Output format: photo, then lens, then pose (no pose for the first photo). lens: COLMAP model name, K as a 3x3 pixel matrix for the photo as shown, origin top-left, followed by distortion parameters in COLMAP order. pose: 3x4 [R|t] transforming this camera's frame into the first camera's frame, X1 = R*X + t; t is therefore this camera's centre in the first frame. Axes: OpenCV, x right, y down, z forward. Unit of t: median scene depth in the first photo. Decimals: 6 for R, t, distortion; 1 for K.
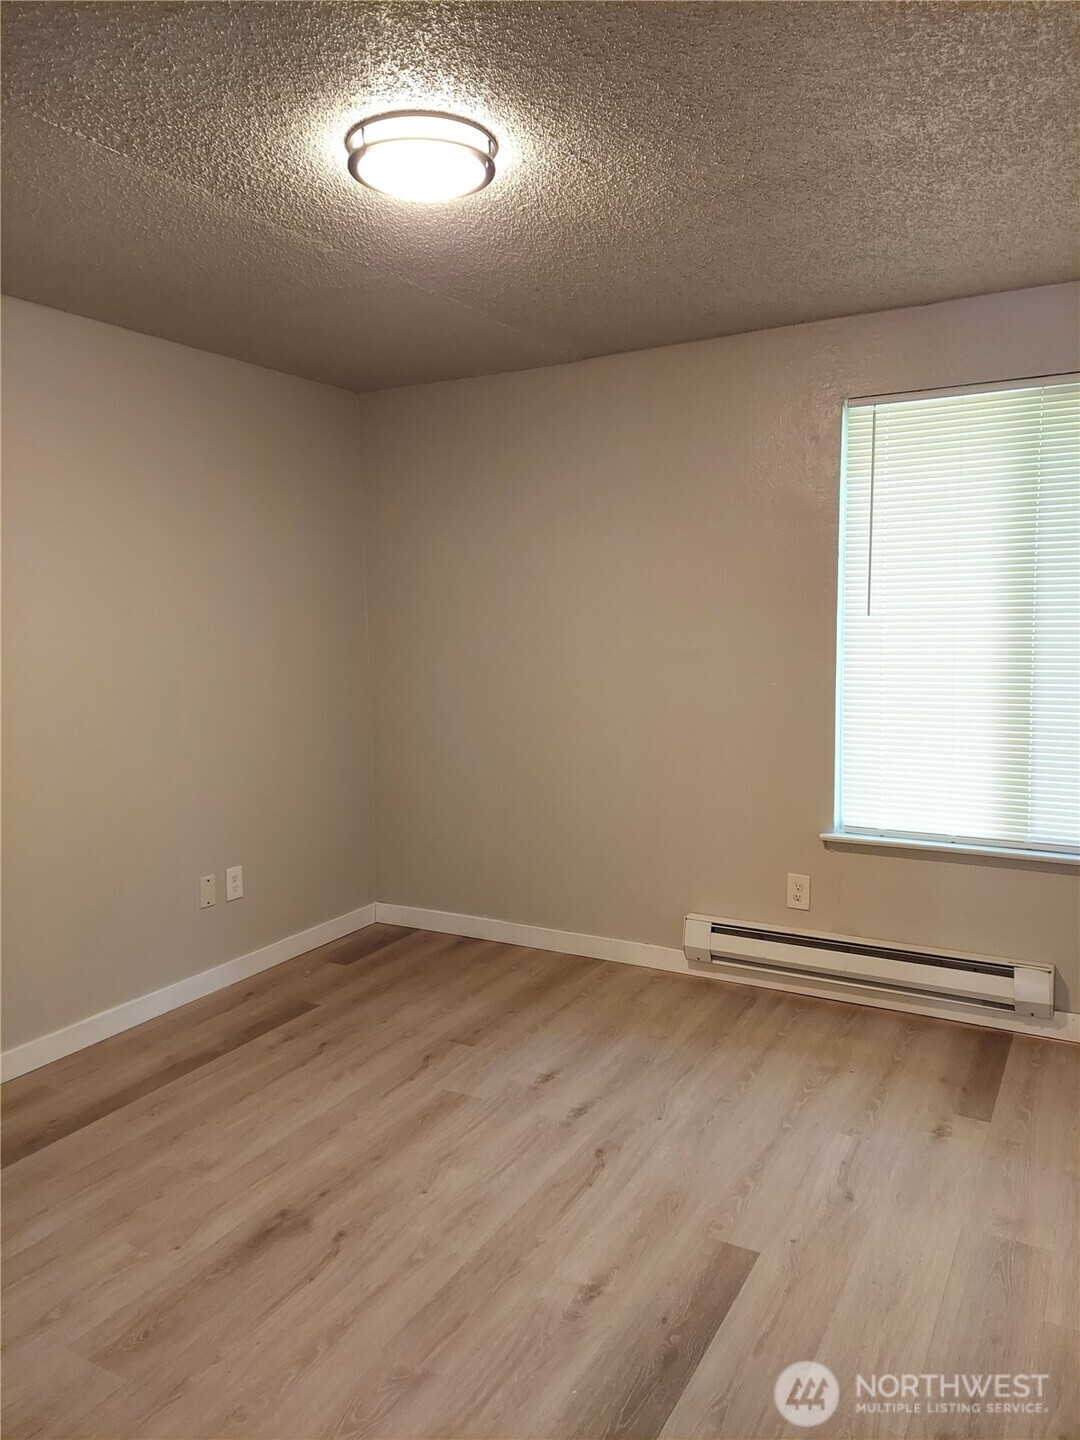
lens RADIAL K [[1026.7, 0, 543.3], [0, 1026.7, 717.5], [0, 0, 1]] dist [0.086472, -0.061241]
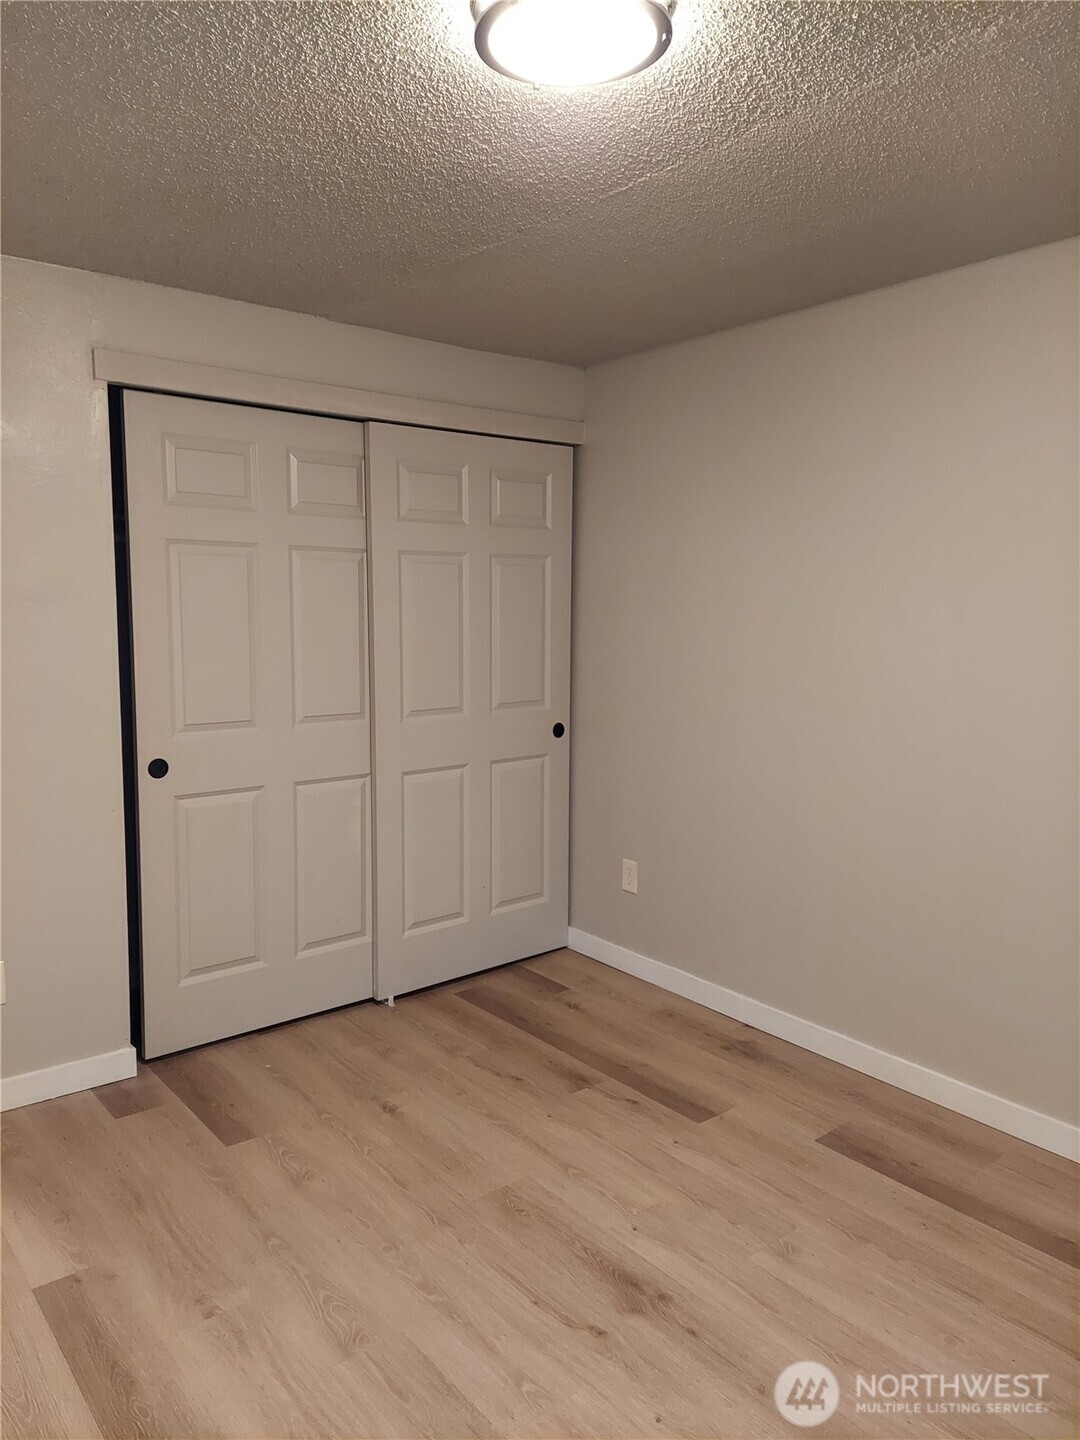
lens RADIAL K [[1026.7, 0, 533.8], [0, 1026.7, 723.1], [0, 0, 1]] dist [0.086472, -0.061241]
pose [[-0.358974, 0.138912, -0.922952, 0.618127], [-0.095858, 0.978146, 0.184503, -0.189468], [0.928412, 0.154704, -0.337814, 1.231336]]
